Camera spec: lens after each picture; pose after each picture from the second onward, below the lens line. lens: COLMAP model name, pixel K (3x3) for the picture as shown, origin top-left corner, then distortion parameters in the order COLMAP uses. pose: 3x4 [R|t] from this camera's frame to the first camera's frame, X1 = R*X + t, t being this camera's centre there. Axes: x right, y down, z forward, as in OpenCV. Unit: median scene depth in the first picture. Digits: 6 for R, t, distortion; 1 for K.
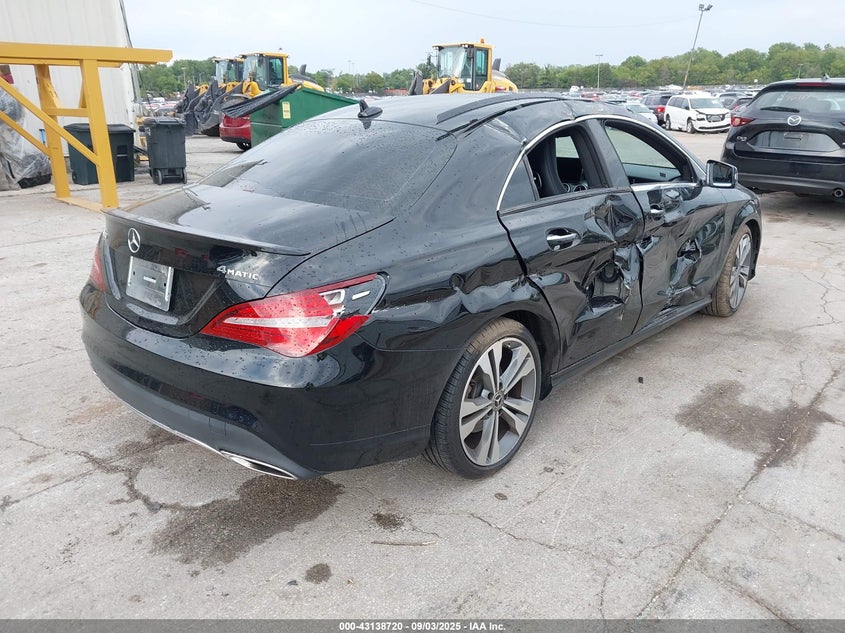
lens RADIAL K [[700.1, 0, 422.5], [0, 700.1, 316.5], [0, 0, 1]] dist [-0.011217, -0.003026]
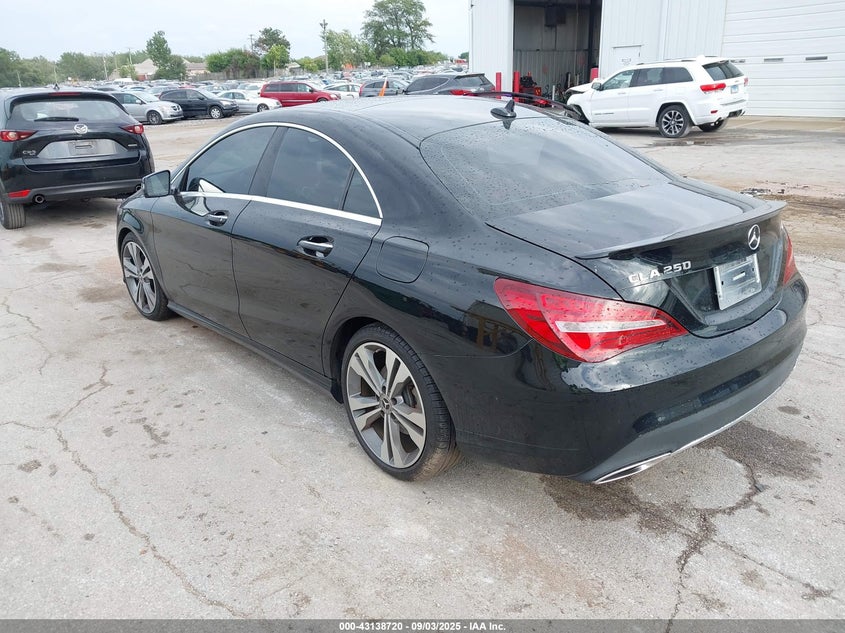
lens RADIAL K [[686.2, 0, 422.5], [0, 686.2, 316.5], [0, 0, 1]] dist [0.010901, 0.002108]
pose [[0.086915, -0.318067, 0.944076, -1.217633], [0.335376, 0.901689, 0.272911, -0.373012], [-0.938067, 0.292900, 0.185042, 1.118909]]
